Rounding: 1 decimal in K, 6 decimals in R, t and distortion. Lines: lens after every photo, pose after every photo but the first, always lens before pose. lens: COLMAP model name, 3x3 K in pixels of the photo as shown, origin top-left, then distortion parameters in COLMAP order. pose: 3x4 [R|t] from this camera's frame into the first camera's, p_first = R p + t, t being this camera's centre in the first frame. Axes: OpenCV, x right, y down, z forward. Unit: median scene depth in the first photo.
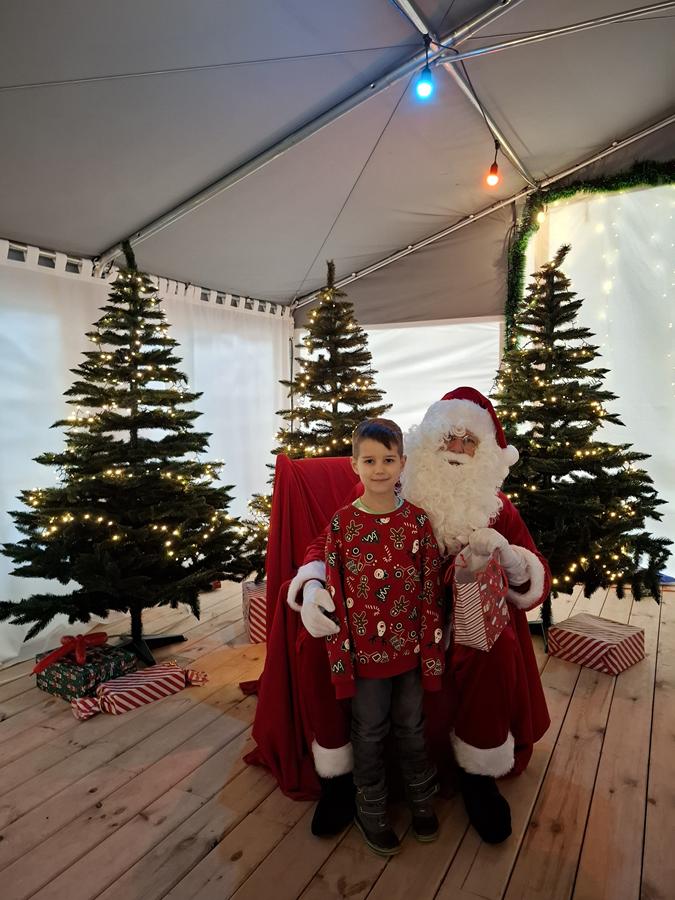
lens RADIAL K [[643.1, 0, 342.1], [0, 643.1, 452.4], [0, 0, 1]] dist [0.049122, -0.055201]
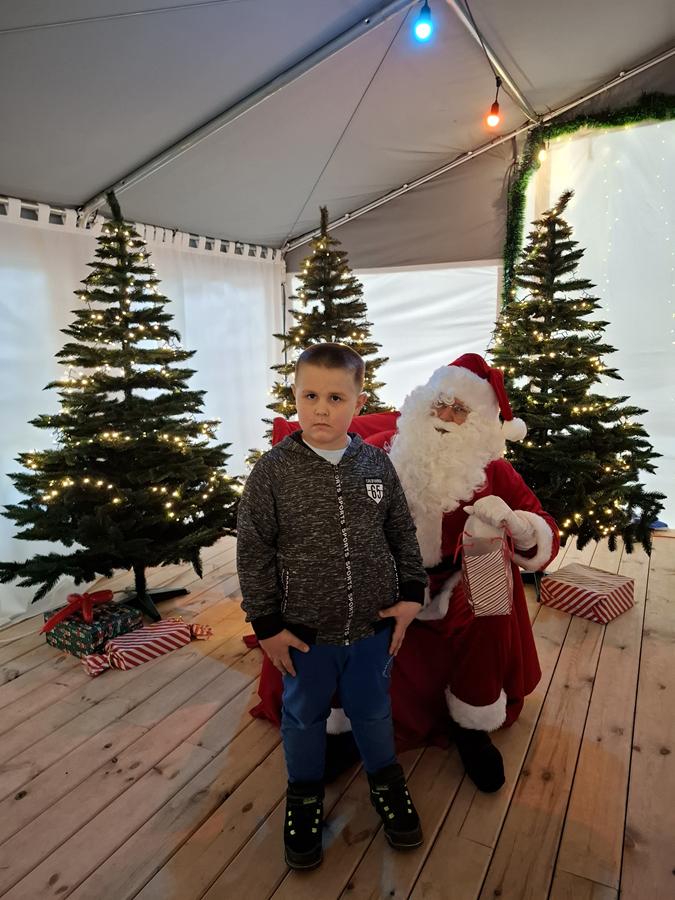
lens RADIAL K [[643.1, 0, 339.0], [0, 643.1, 456.5], [0, 0, 1]] dist [0.049122, -0.055201]
pose [[0.999903, -0.012746, 0.005574, -0.006106], [0.012060, 0.993926, 0.109385, -0.038748], [-0.006935, -0.109307, 0.993984, 0.001307]]
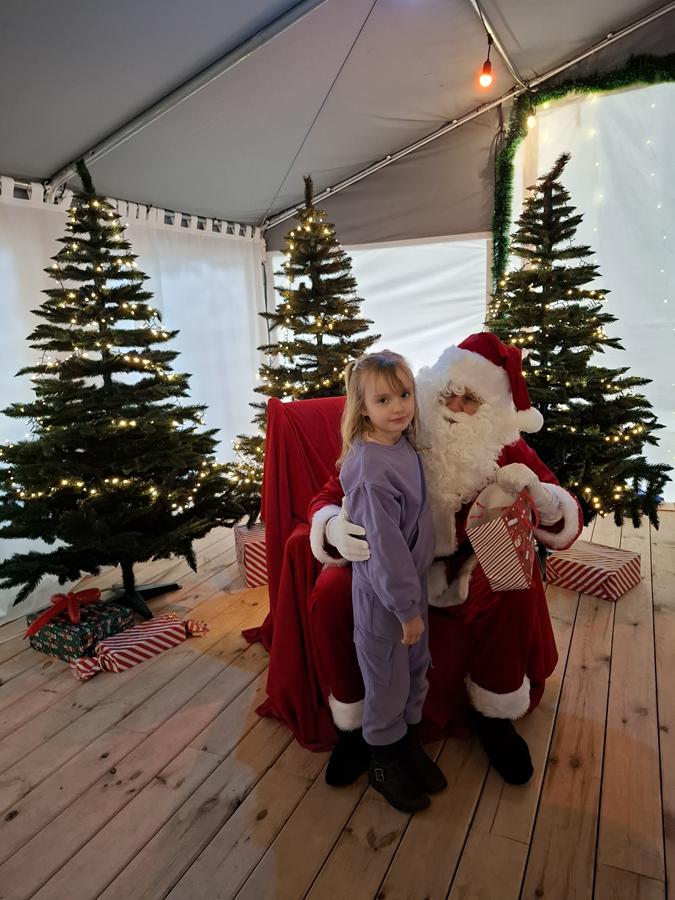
lens RADIAL K [[643.1, 0, 346.2], [0, 643.1, 456.3], [0, 0, 1]] dist [0.049122, -0.055201]
pose [[0.997608, -0.046782, 0.050885, -0.034355], [0.039889, 0.990853, 0.128916, -0.025189], [-0.056451, -0.126578, 0.990349, 0.047669]]
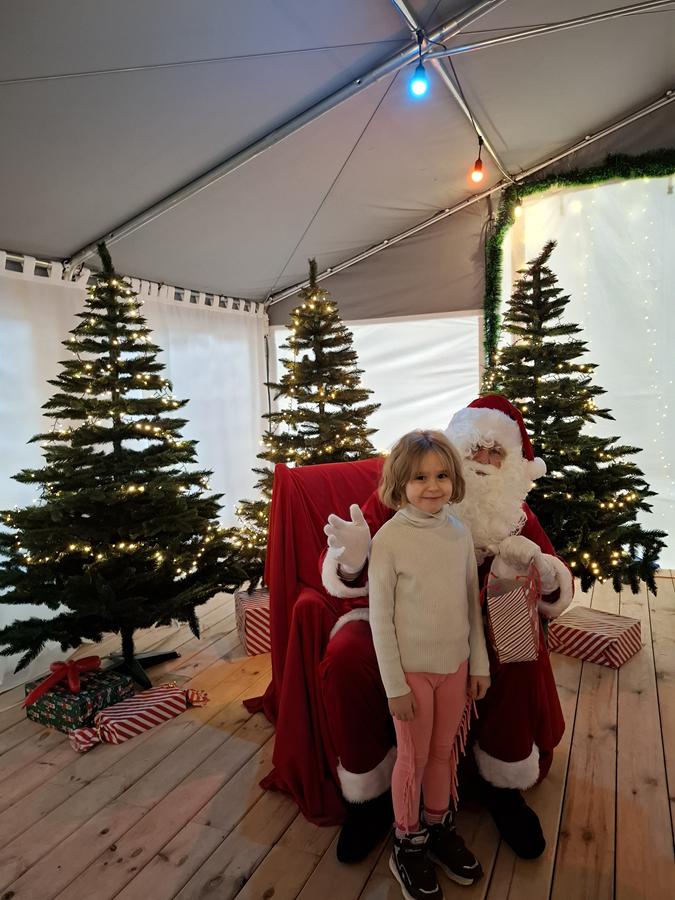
lens RADIAL K [[643.1, 0, 348.6], [0, 643.1, 446.8], [0, 0, 1]] dist [0.049122, -0.055201]
pose [[0.996733, -0.036480, 0.072065, -0.052502], [0.035734, 0.999294, 0.011617, -0.026519], [-0.072438, -0.009004, 0.997332, 0.022981]]
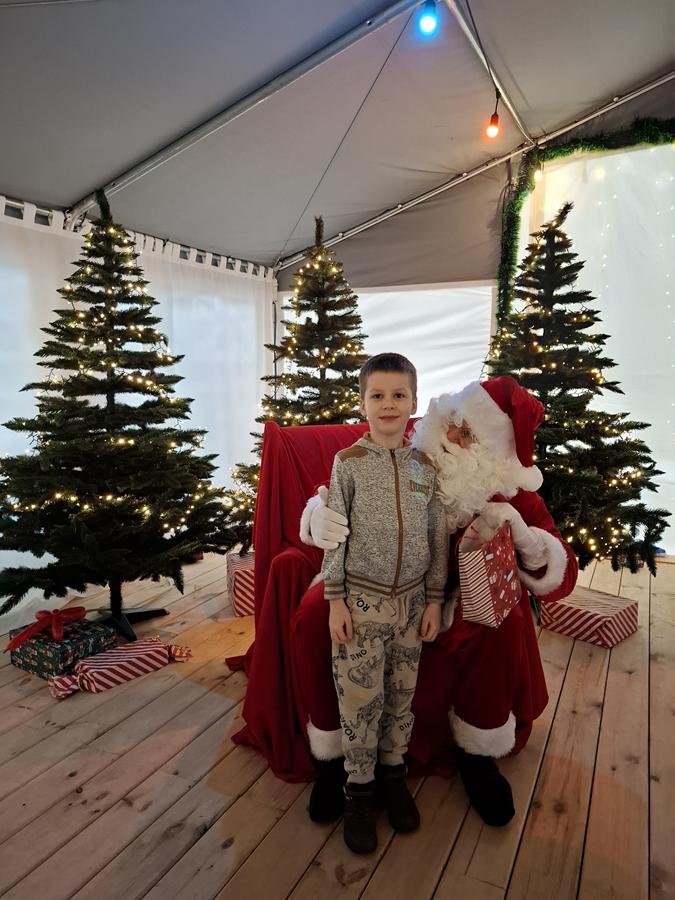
lens RADIAL K [[643.1, 0, 342.6], [0, 643.1, 453.7], [0, 0, 1]] dist [0.049122, -0.055201]
pose [[0.999356, 0.004654, 0.035573, -0.018322], [-0.006359, 0.998829, 0.047967, 0.004231], [-0.035308, -0.048162, 0.998215, 0.044078]]
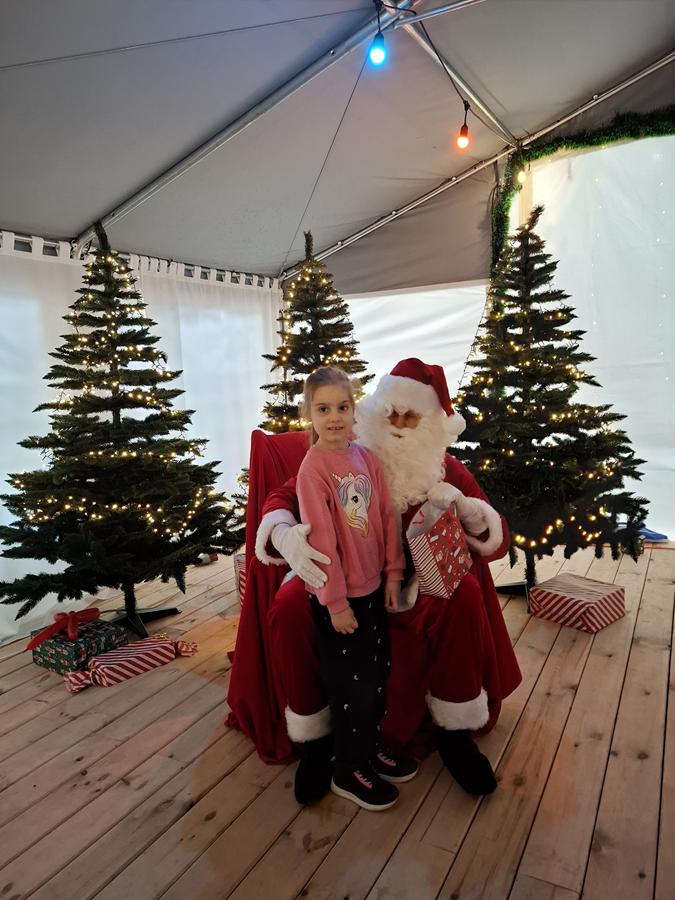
lens RADIAL K [[643.1, 0, 347.0], [0, 643.1, 448.2], [0, 0, 1]] dist [0.049122, -0.055201]
pose [[0.999063, -0.038215, -0.020333, 0.060078], [0.039091, 0.998242, 0.044557, -0.006904], [0.018594, -0.045310, 0.998800, -0.011200]]
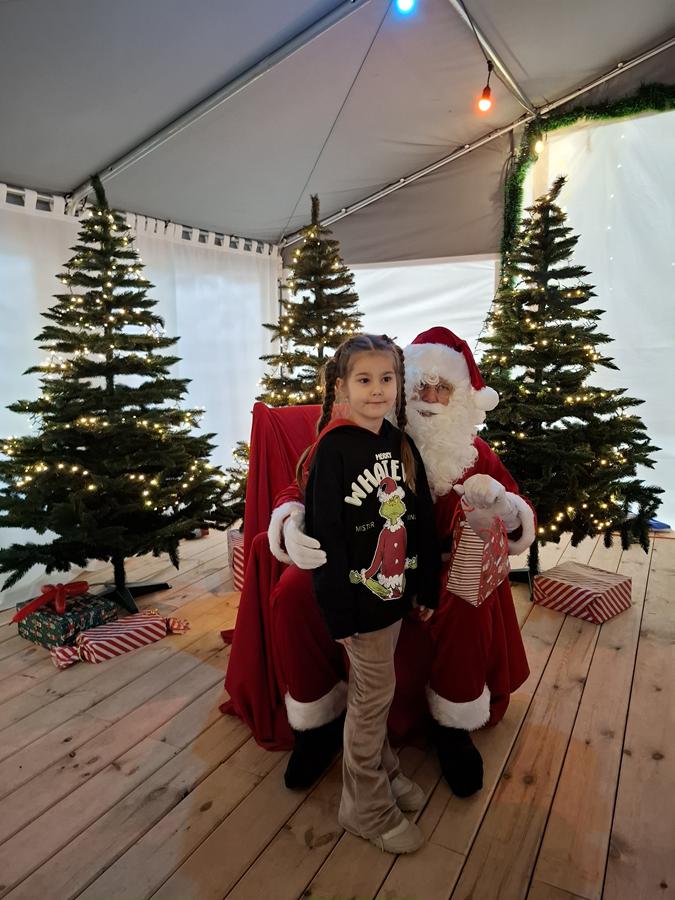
lens RADIAL K [[643.1, 0, 336.7], [0, 643.1, 446.7], [0, 0, 1]] dist [0.049122, -0.055201]
pose [[0.999916, -0.002372, -0.012764, 0.030724], [0.003372, 0.996874, 0.078933, -0.005159], [0.012537, -0.078969, 0.996798, 0.029409]]
